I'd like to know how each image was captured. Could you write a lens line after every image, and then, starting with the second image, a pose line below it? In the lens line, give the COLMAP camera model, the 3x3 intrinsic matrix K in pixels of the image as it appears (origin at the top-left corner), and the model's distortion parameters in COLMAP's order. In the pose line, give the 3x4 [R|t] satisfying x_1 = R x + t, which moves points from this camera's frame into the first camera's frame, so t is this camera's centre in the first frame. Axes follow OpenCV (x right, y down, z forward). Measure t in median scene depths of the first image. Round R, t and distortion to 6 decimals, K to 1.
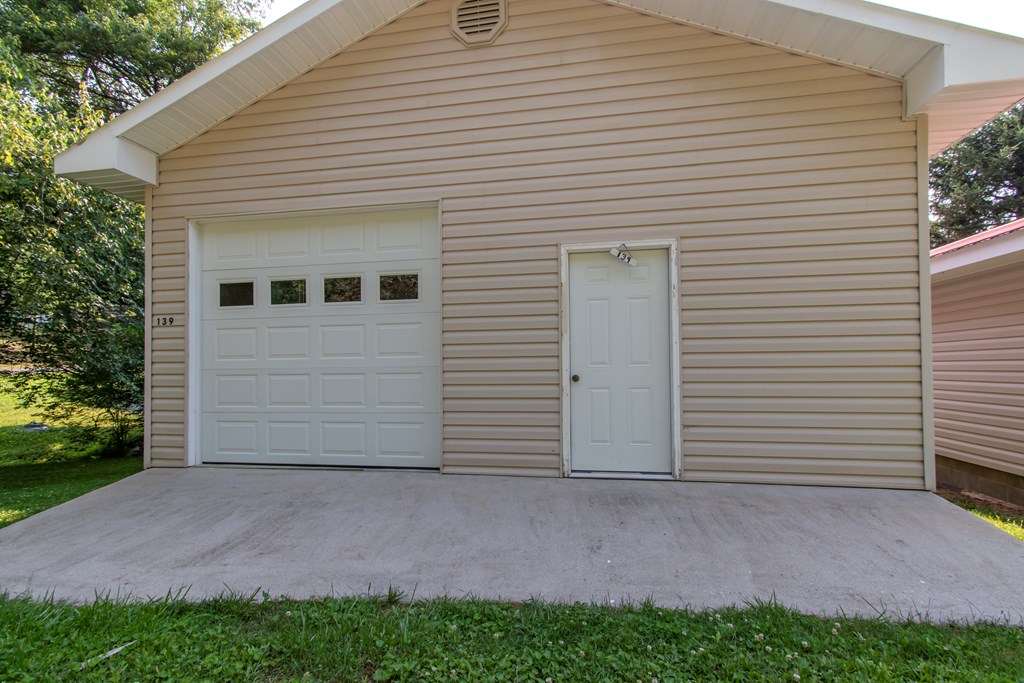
lens RADIAL K [[463.7, 0, 512.8], [0, 463.7, 357.1], [0, 0, 1]] dist [0.002946, 0.000253]
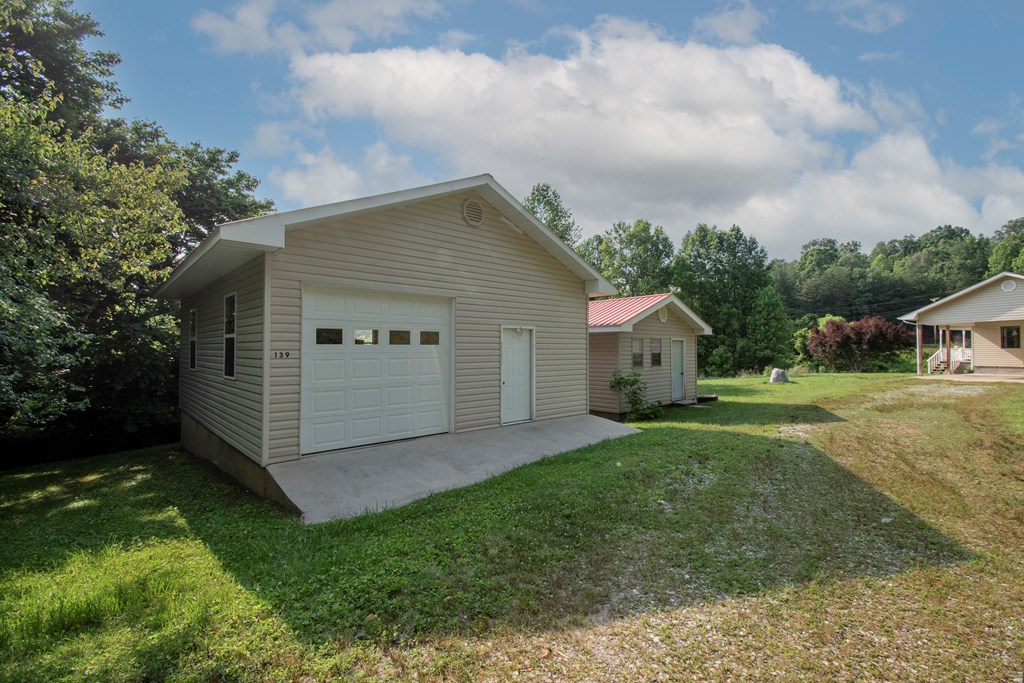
lens RADIAL K [[440.1, 0, 516.4], [0, 440.1, 342.5], [0, 0, 1]] dist [0.000651, -0.017576]
pose [[0.599758, 0.022534, 0.799864, -1.481190], [-0.022859, 0.999678, -0.011023, -0.124428], [-0.799855, -0.011673, 0.600080, -0.342470]]
